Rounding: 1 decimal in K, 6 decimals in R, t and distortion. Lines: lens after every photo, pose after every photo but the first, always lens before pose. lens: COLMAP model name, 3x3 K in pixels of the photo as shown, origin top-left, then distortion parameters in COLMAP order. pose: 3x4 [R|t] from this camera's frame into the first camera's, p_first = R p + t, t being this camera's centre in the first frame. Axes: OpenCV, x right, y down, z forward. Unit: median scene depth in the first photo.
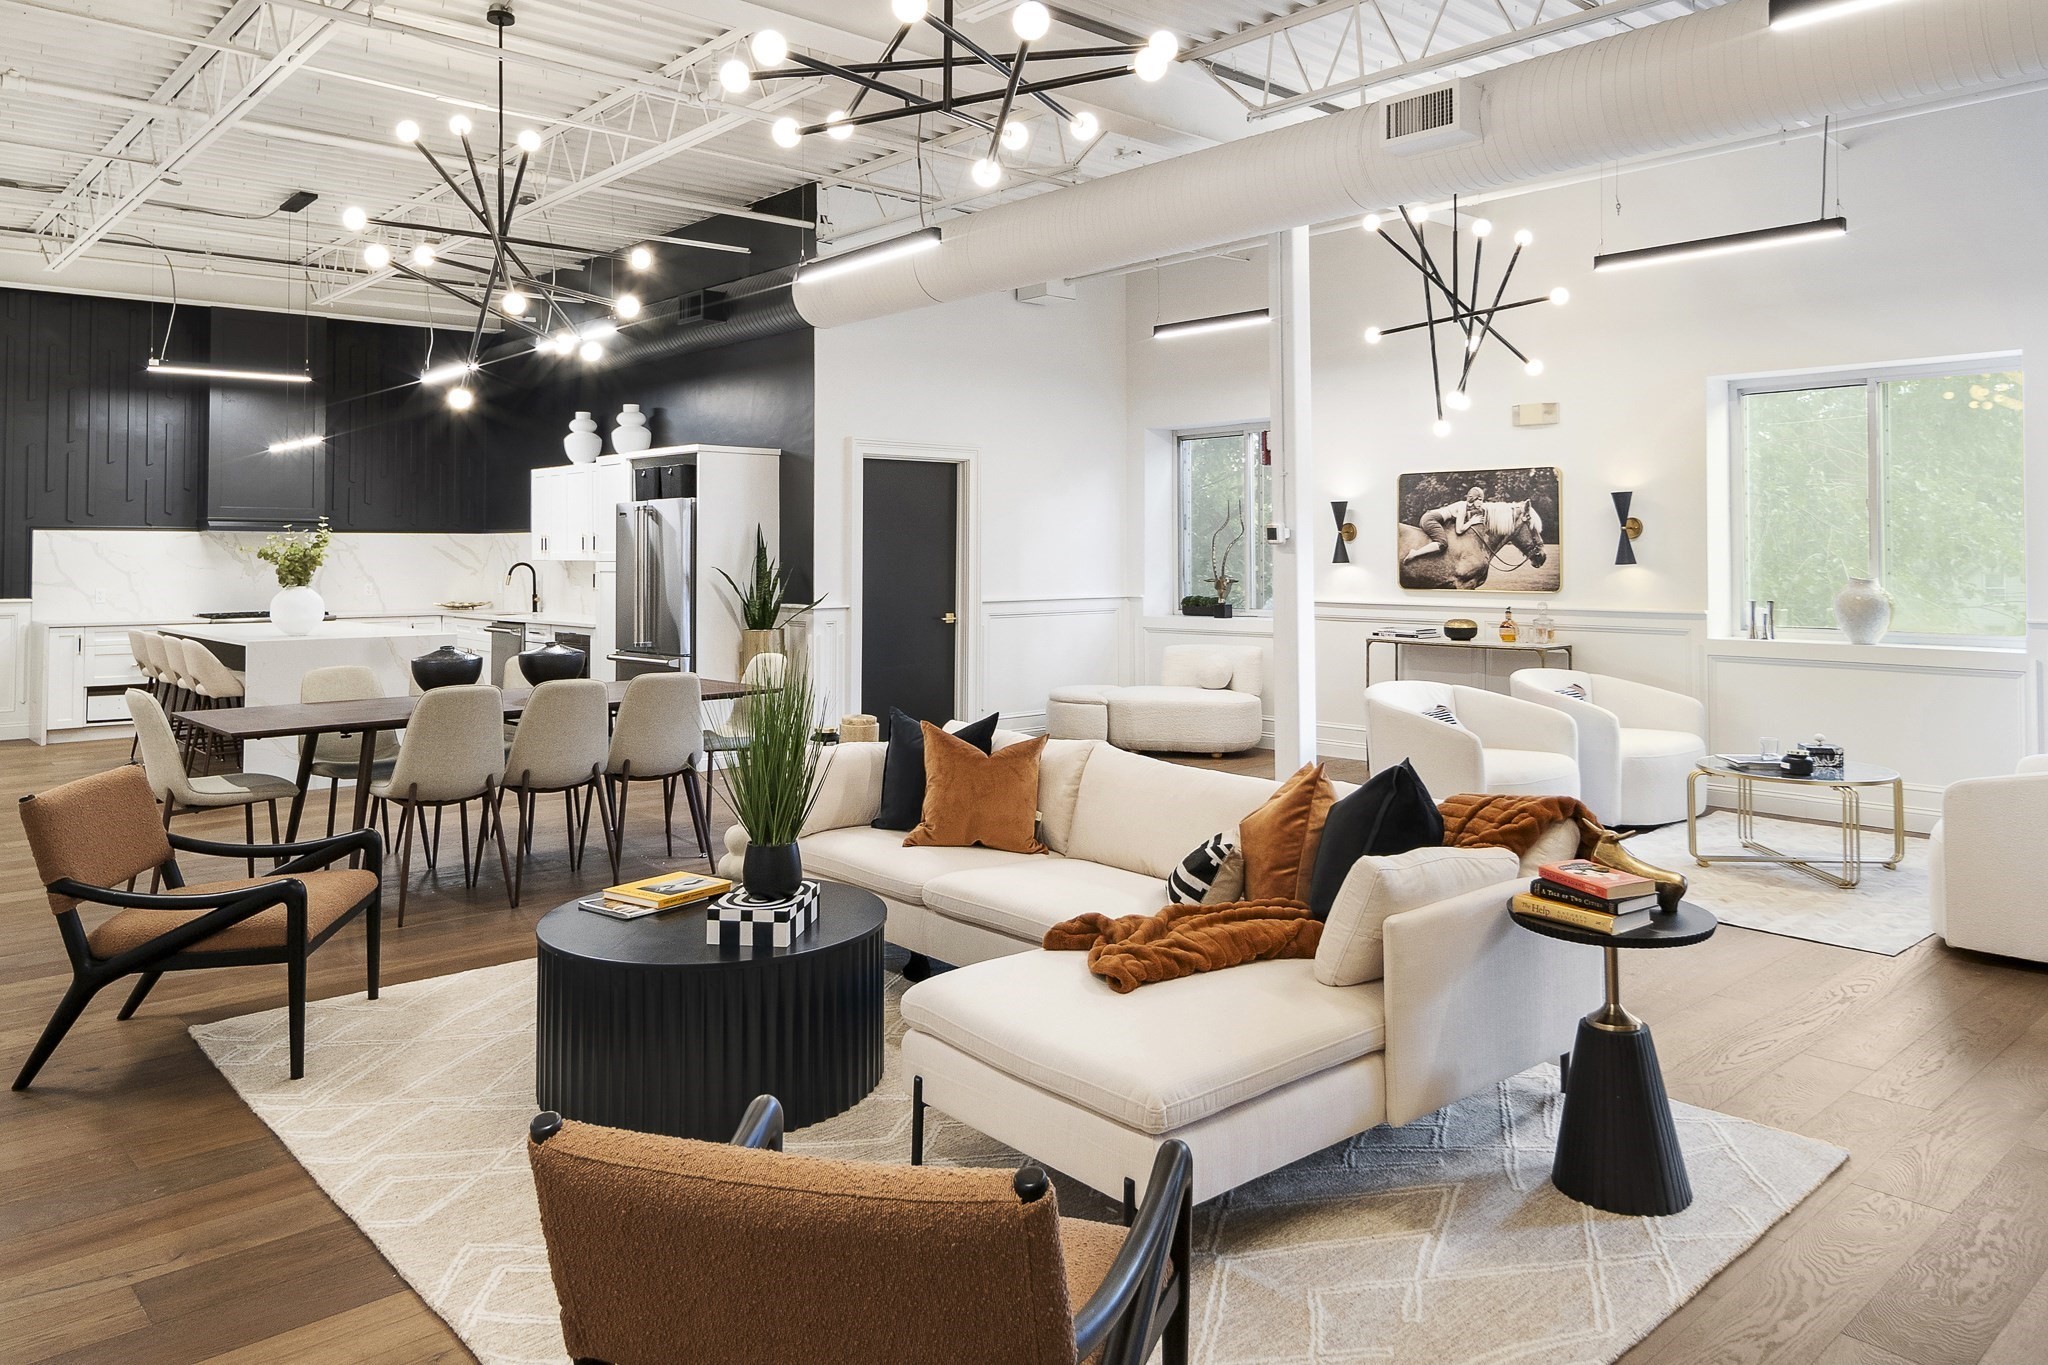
lens RADIAL K [[1383.7, 0, 1026.5], [0, 1383.7, 514.9], [0, 0, 1]] dist [-0.004062, 0.012053]
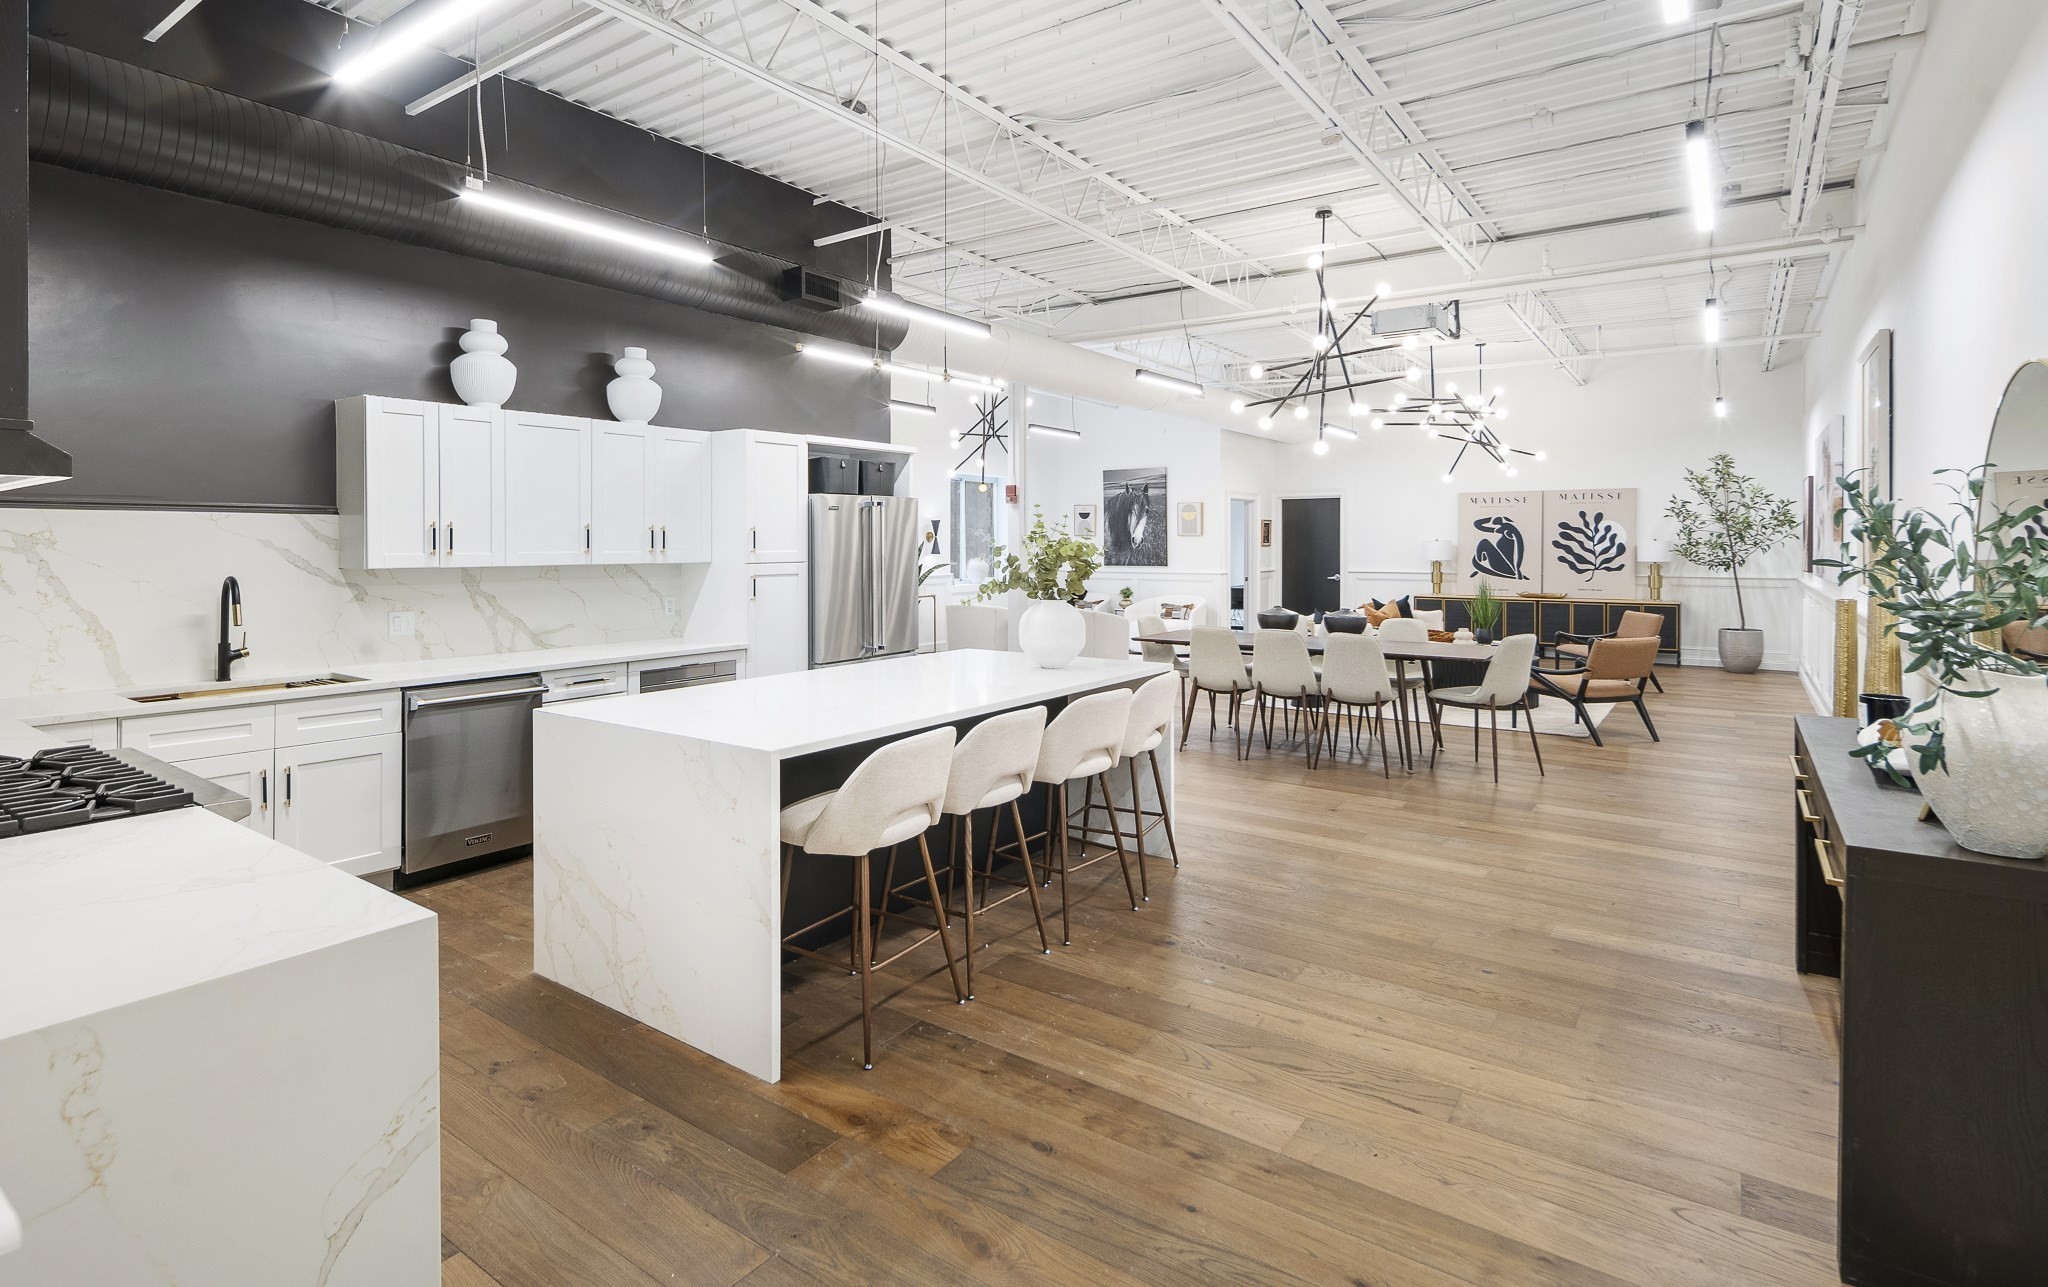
lens RADIAL K [[965.1, 0, 1003.9], [0, 965.1, 550.8], [0, 0, 1]] dist [0.001557, 0.000529]
pose [[-0.179060, -0.005522, 0.983823, -0.940742], [-0.024965, 0.999688, 0.001068, 0.023977], [-0.983521, -0.024370, -0.179142, 1.027948]]
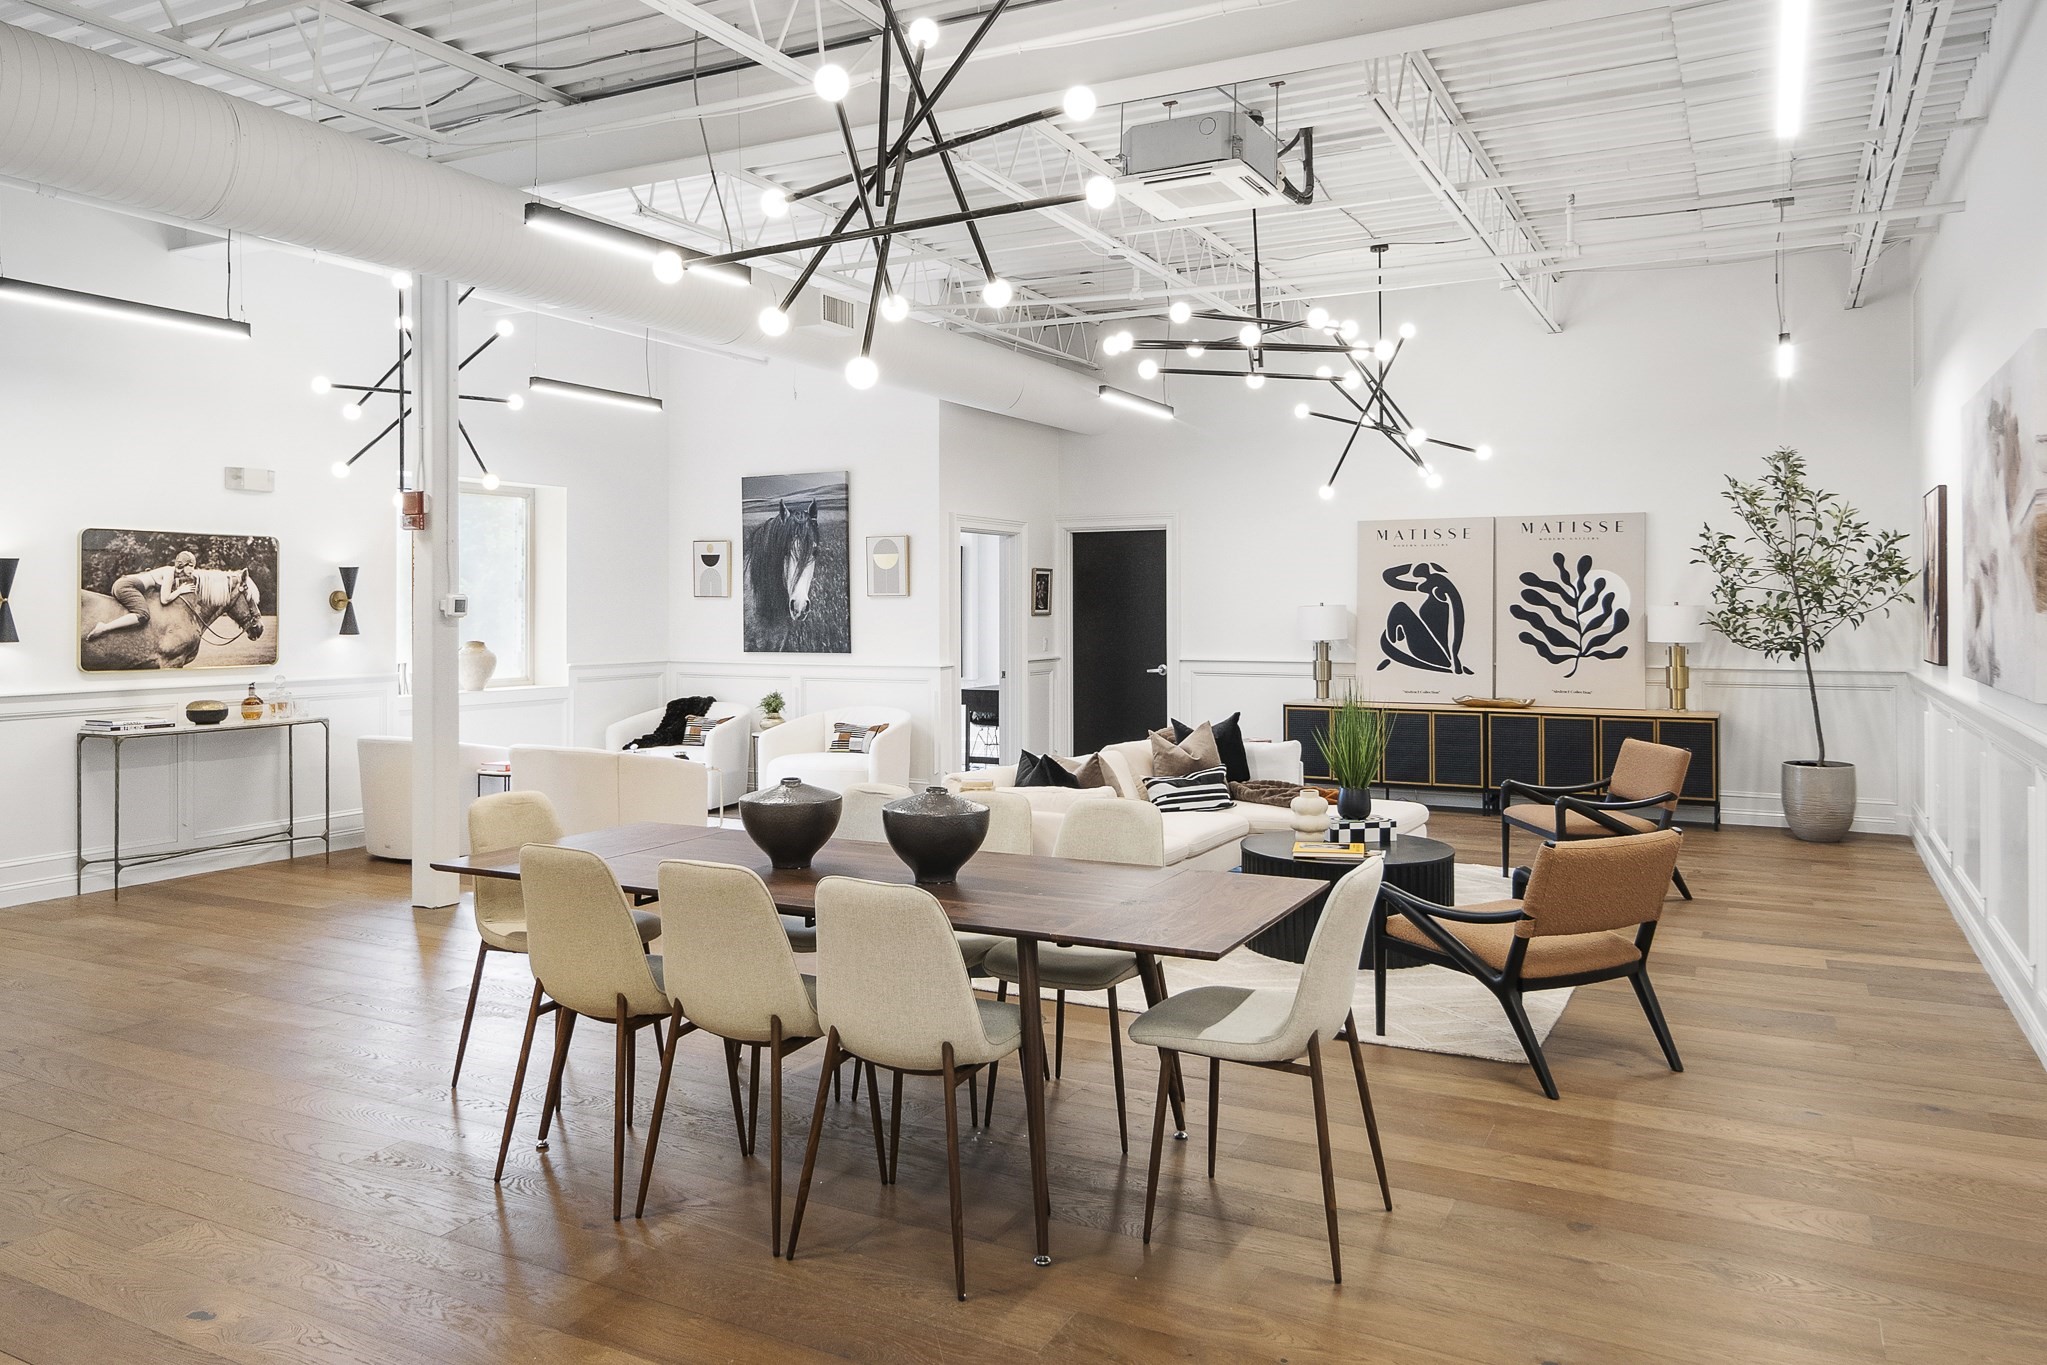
lens RADIAL K [[1383.0, 0, 1014.1], [0, 1383.0, 596.6], [0, 0, 1]] dist [-0.004062, 0.012053]
pose [[-0.317509, 0.009112, 0.948212, -0.661083], [-0.021275, 0.999634, -0.016731, 0.011859], [-0.948017, -0.025485, -0.317198, 0.749936]]
